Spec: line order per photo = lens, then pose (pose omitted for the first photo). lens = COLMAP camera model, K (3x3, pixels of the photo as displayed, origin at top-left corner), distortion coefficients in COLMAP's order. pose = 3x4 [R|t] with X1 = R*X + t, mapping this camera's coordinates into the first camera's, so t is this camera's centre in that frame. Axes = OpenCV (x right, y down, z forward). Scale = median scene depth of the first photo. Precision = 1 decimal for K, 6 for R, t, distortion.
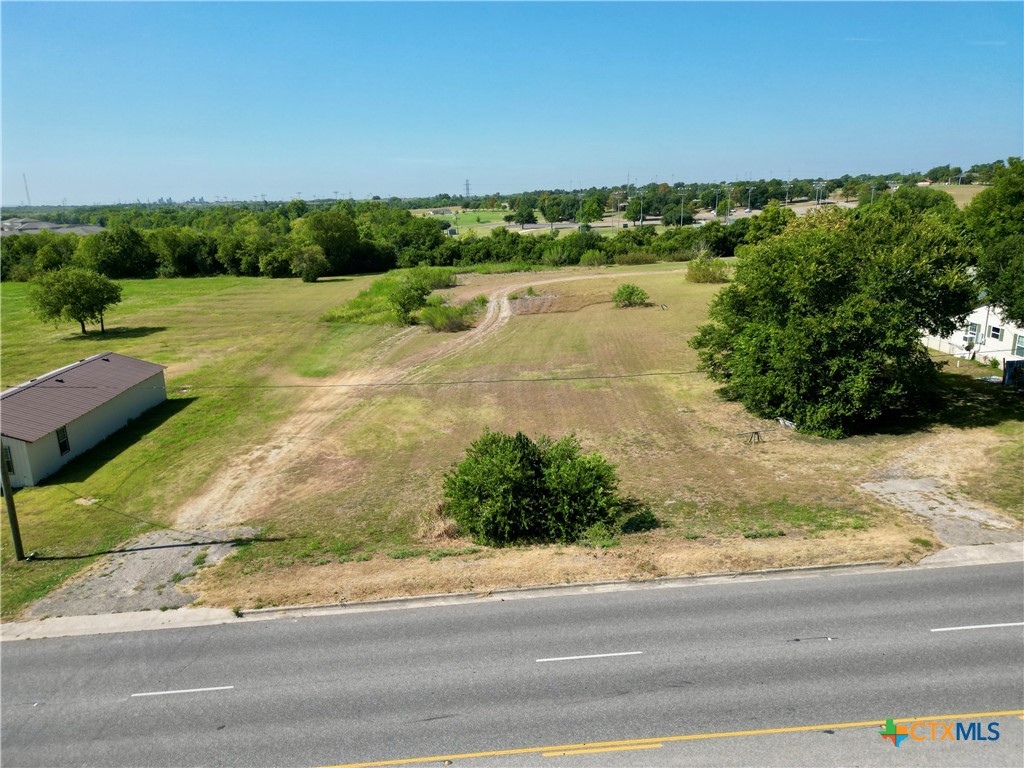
lens RADIAL K [[719.0, 0, 509.9], [0, 719.0, 380.6], [0, 0, 1]] dist [0.071717, -0.071222]
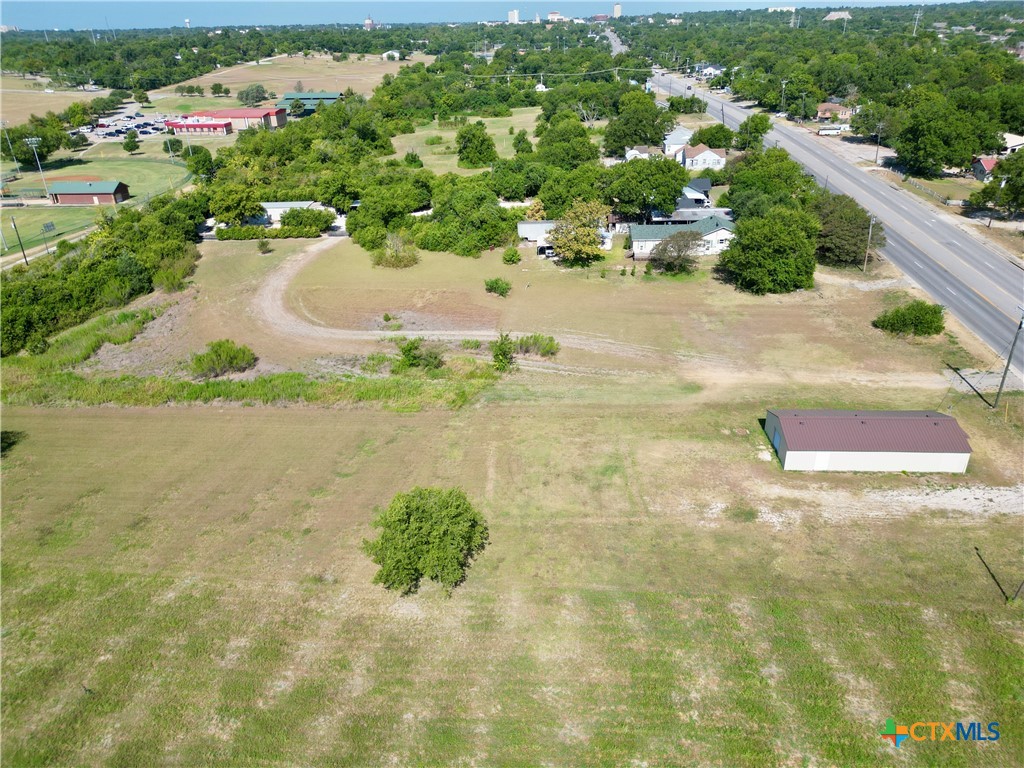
lens RADIAL K [[719.0, 0, 509.9], [0, 719.0, 380.6], [0, 0, 1]] dist [0.071717, -0.071222]
pose [[0.098962, -0.422646, 0.900876, -1.368065], [0.270714, 0.882609, 0.384338, -0.577892], [-0.957560, 0.205845, 0.201761, 0.910232]]
